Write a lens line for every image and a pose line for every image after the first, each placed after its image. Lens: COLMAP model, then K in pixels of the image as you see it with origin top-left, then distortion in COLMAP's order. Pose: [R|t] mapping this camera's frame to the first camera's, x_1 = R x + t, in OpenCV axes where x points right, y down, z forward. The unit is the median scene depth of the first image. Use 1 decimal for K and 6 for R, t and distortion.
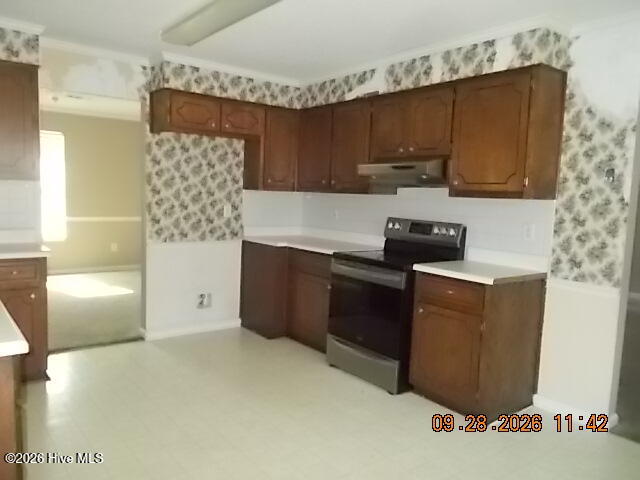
lens RADIAL K [[511.5, 0, 320.0], [0, 511.5, 240.0], [0, 0, 1]] dist [0.049051, 0.012031]
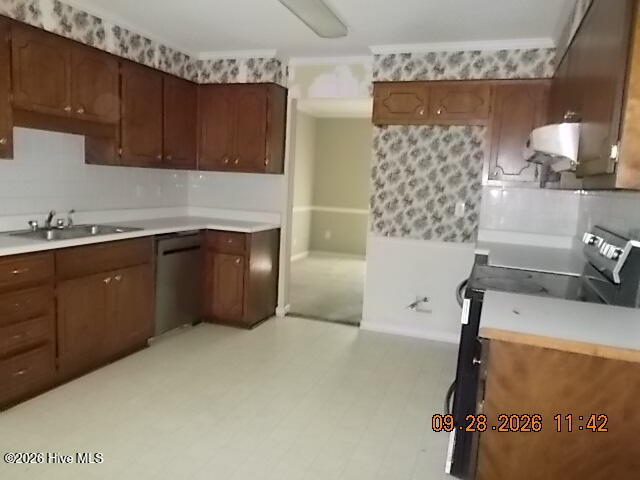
lens RADIAL K [[511.5, 0, 320.0], [0, 511.5, 240.0], [0, 0, 1]] dist [0.049051, 0.012031]
pose [[0.528969, 0.094745, -0.843336, 0.470914], [-0.111891, 0.992859, 0.041361, -0.015023], [0.841233, 0.072483, 0.535793, 0.357253]]
